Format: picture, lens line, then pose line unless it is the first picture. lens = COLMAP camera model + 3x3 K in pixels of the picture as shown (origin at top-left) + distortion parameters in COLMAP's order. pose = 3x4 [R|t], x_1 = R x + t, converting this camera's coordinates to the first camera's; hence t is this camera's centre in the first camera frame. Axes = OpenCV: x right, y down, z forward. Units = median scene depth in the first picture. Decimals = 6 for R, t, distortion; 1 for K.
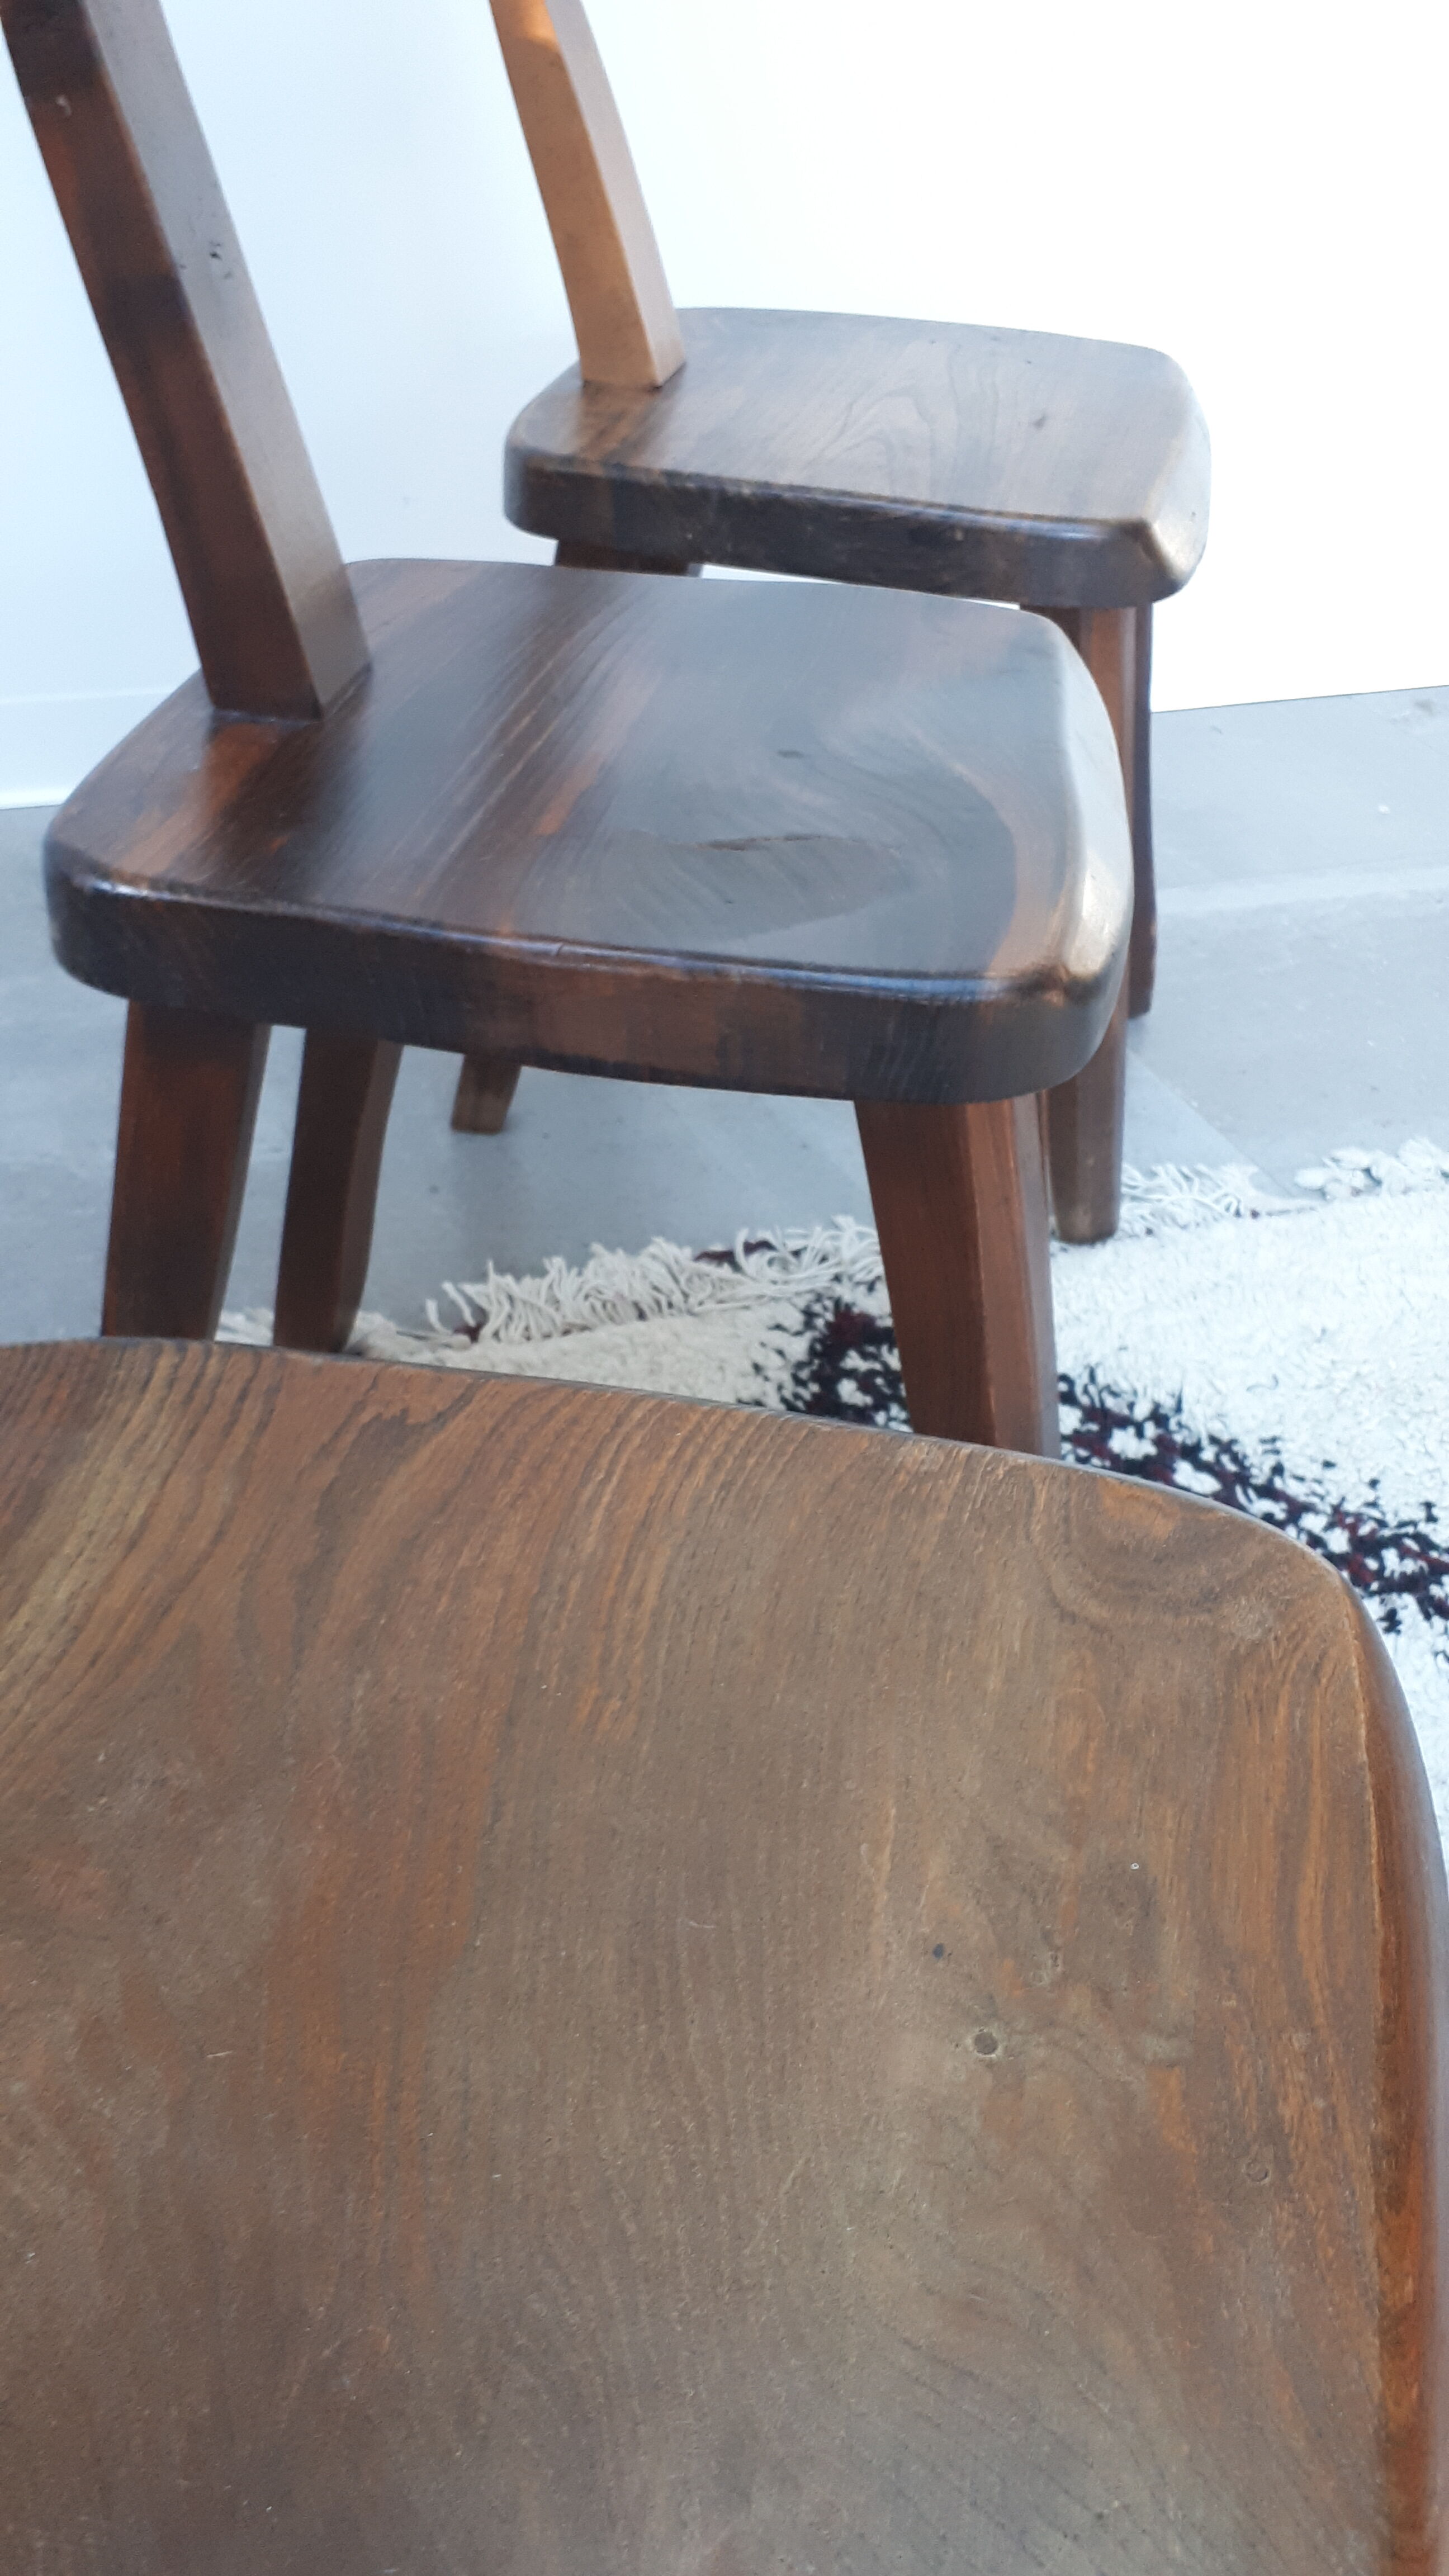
lens RADIAL K [[2384.7, 0, 726.6], [0, 2384.7, 1263.6], [0, 0, 1]] dist [0.264958, -0.770494]
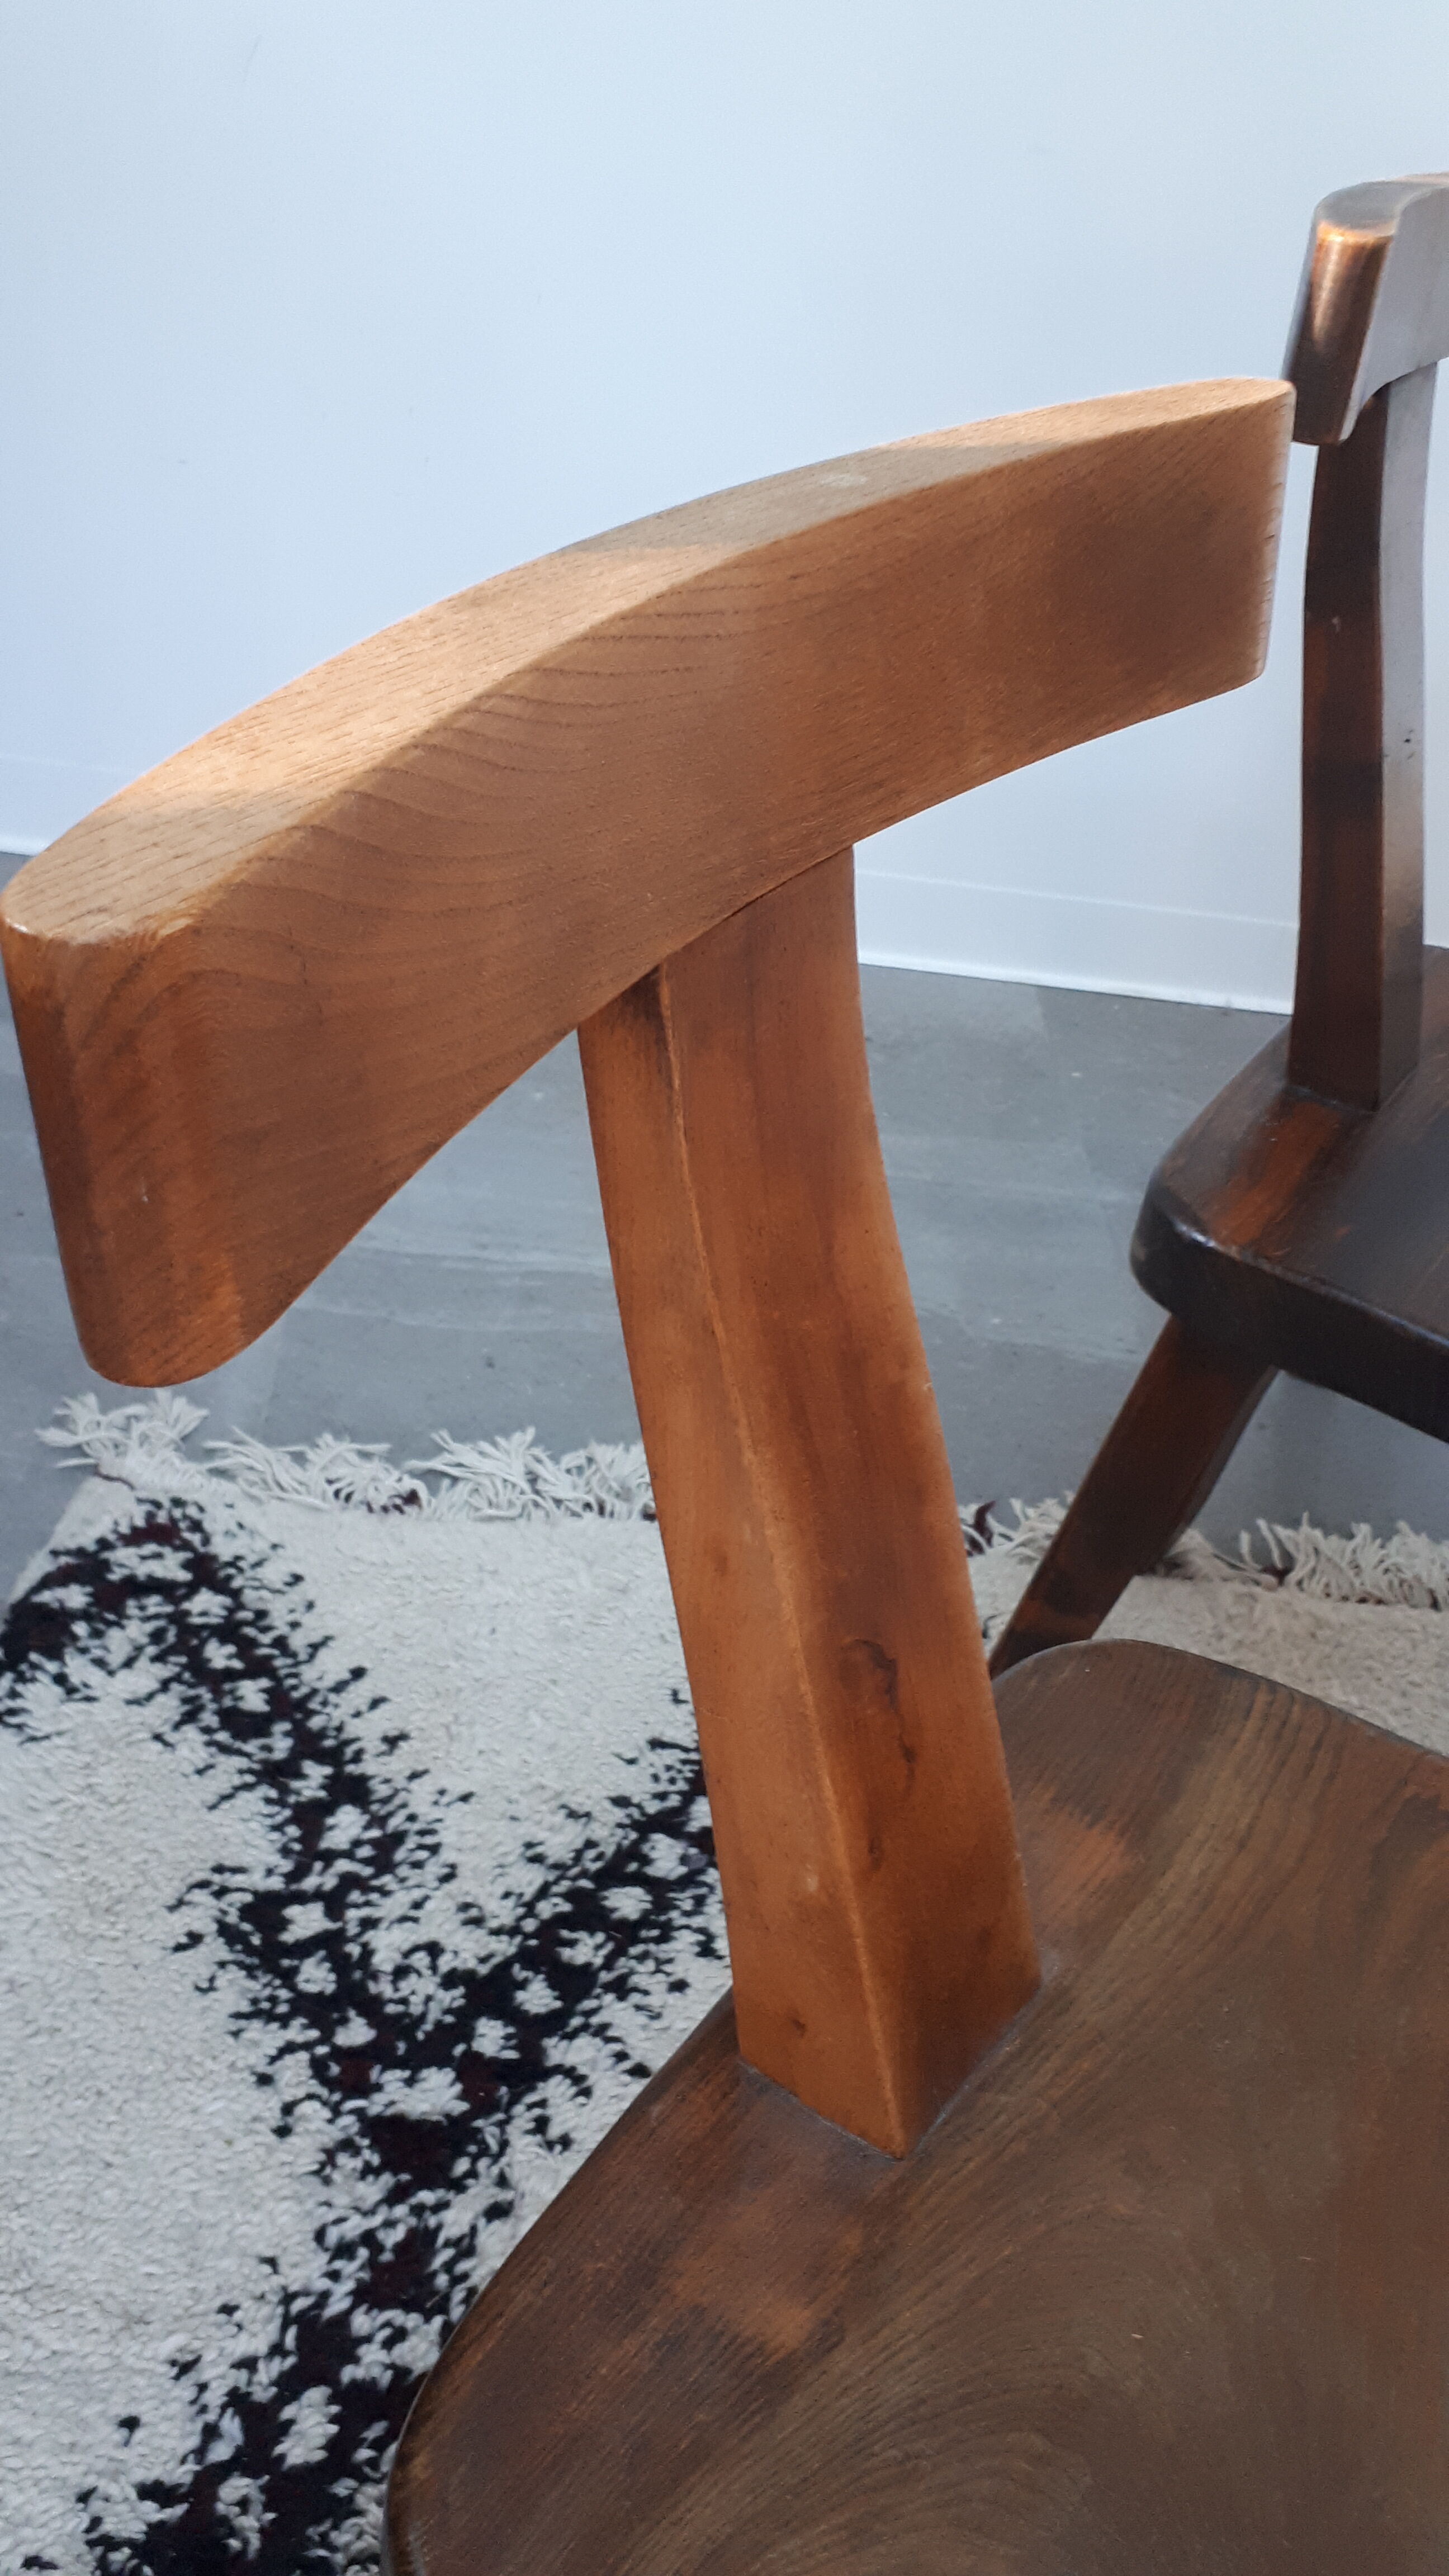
lens RADIAL K [[2384.7, 0, 726.6], [0, 2384.7, 1263.6], [0, 0, 1]] dist [0.264958, -0.770494]
pose [[0.930081, 0.263670, -0.255787, -0.099889], [-0.270325, 0.962723, 0.009450, -0.054468], [0.248744, 0.060356, 0.966687, -0.172079]]
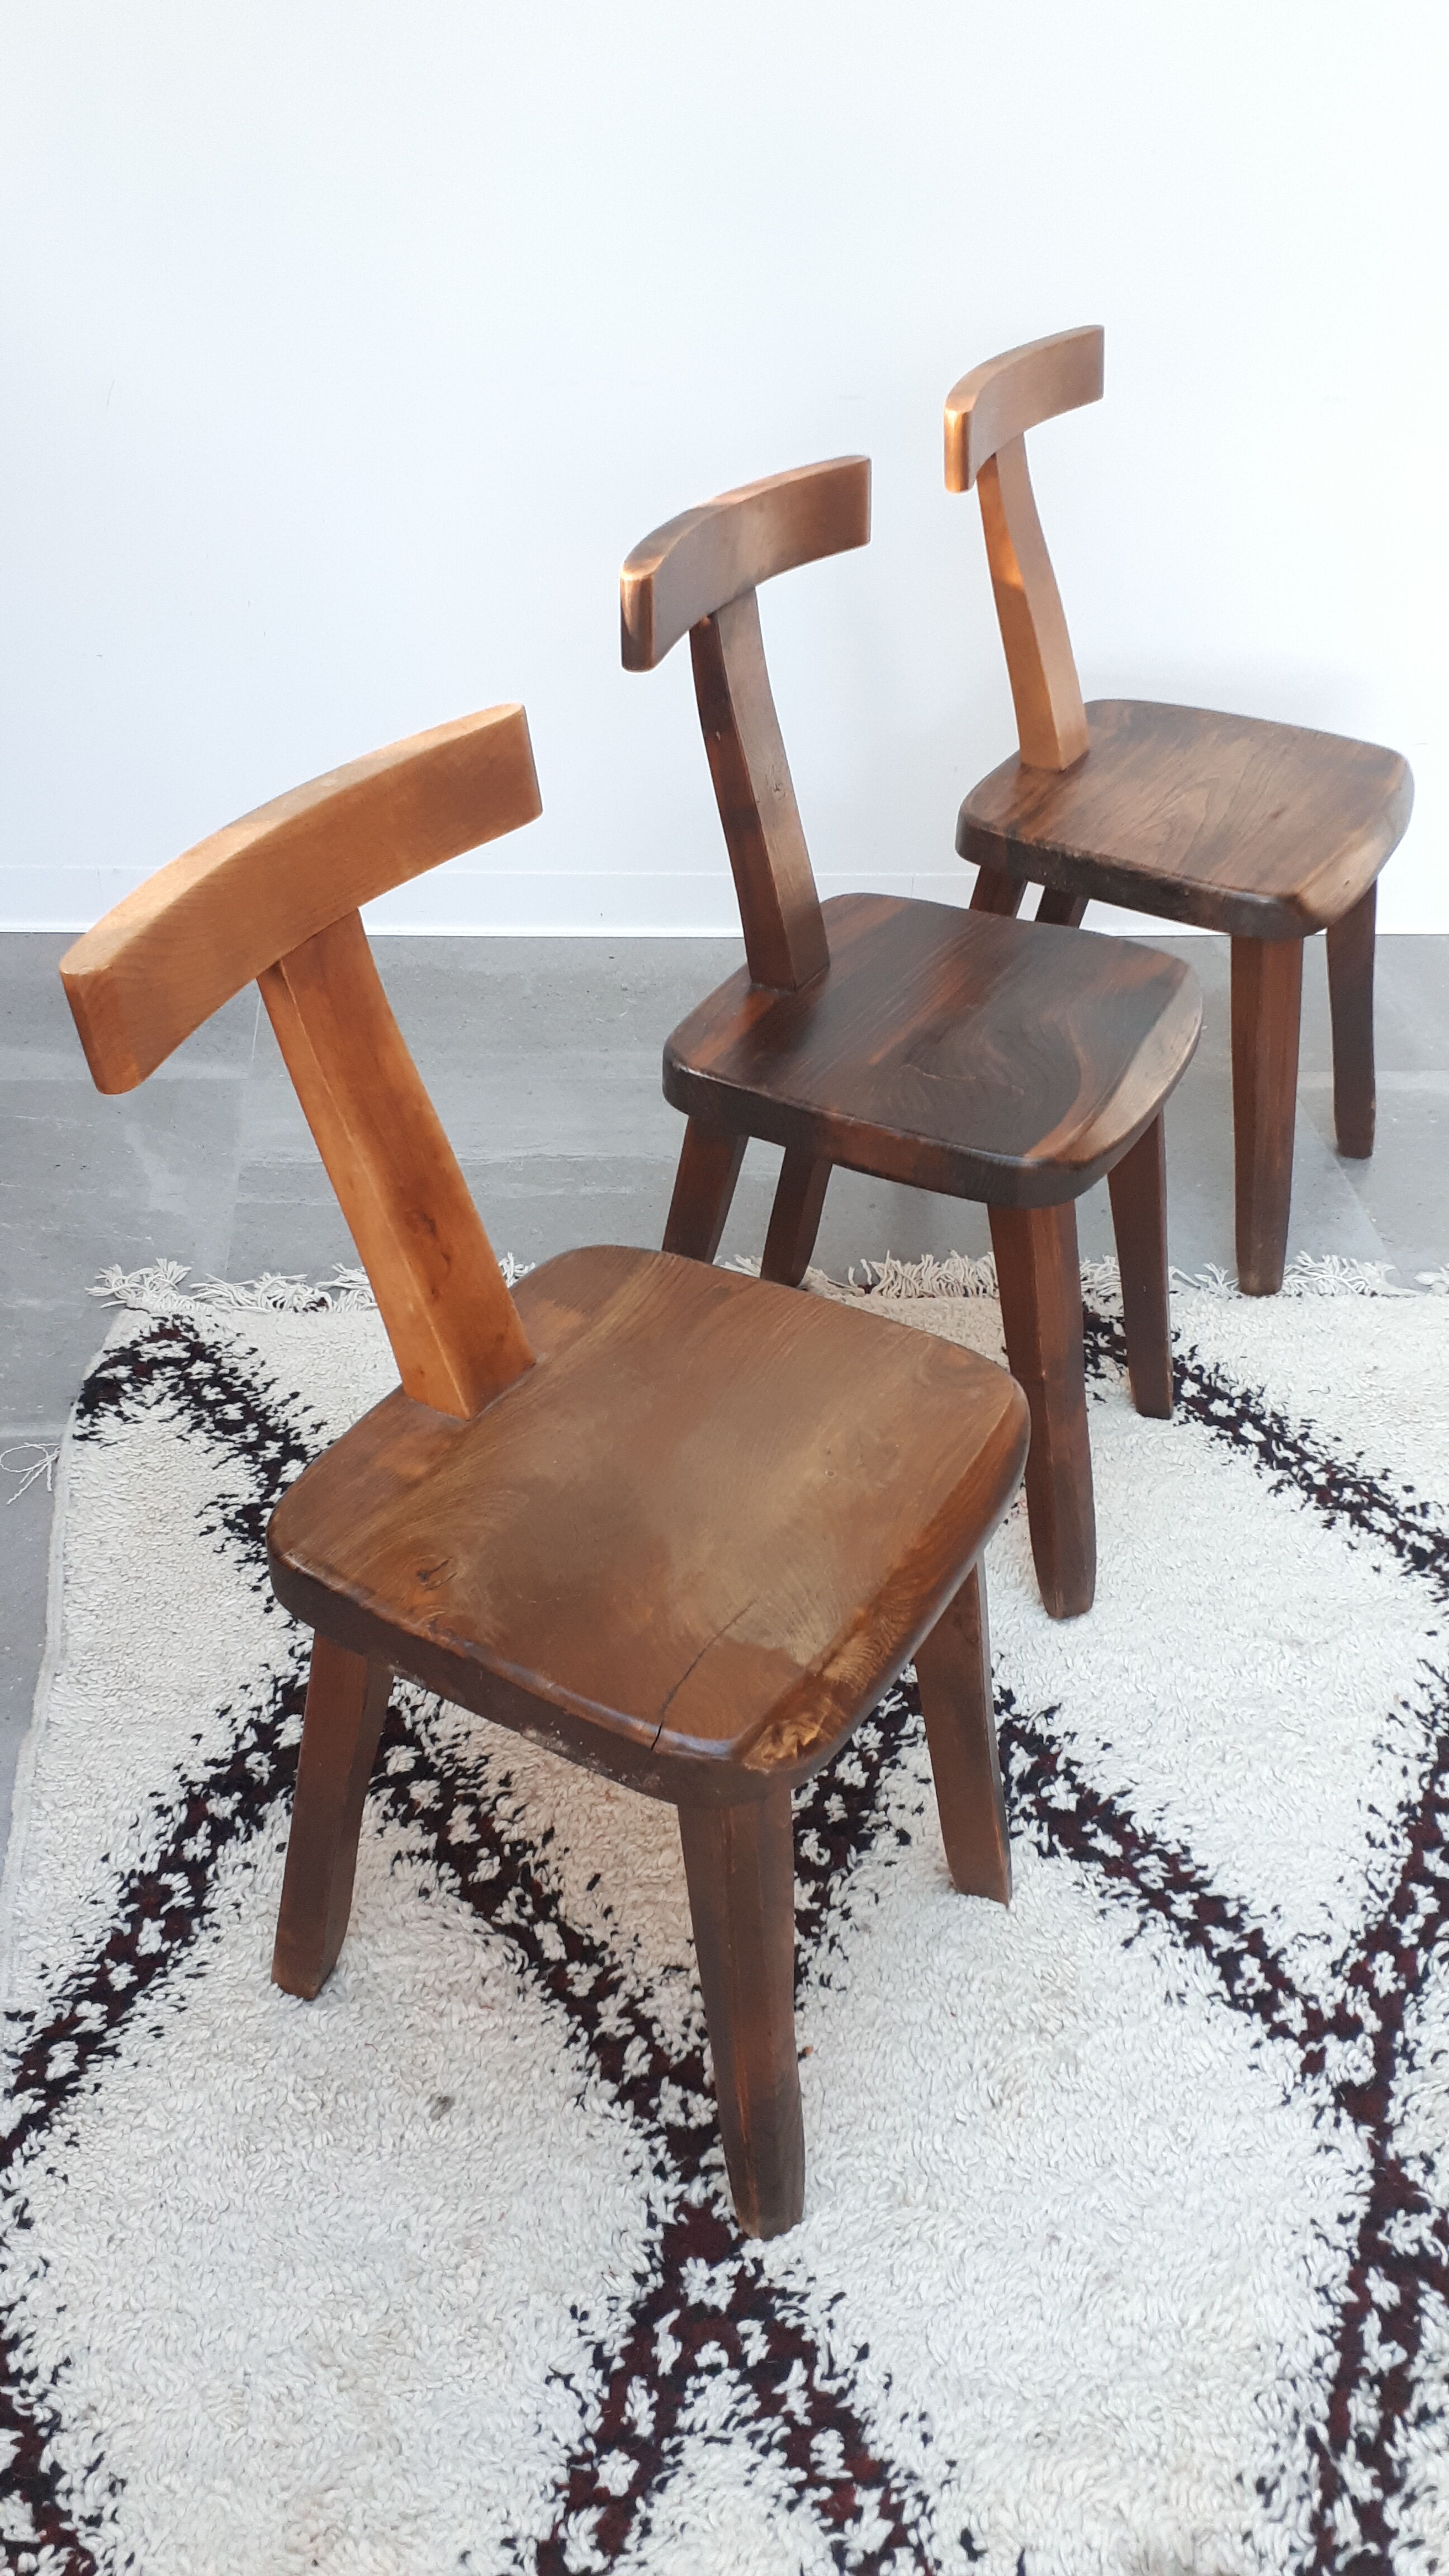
lens RADIAL K [[2384.7, 0, 726.6], [0, 2384.7, 1263.6], [0, 0, 1]] dist [0.264958, -0.770494]
pose [[0.953223, 0.151492, -0.261564, 0.270404], [-0.151036, 0.988284, 0.021967, -0.013196], [0.261828, 0.018566, 0.964936, -0.794832]]
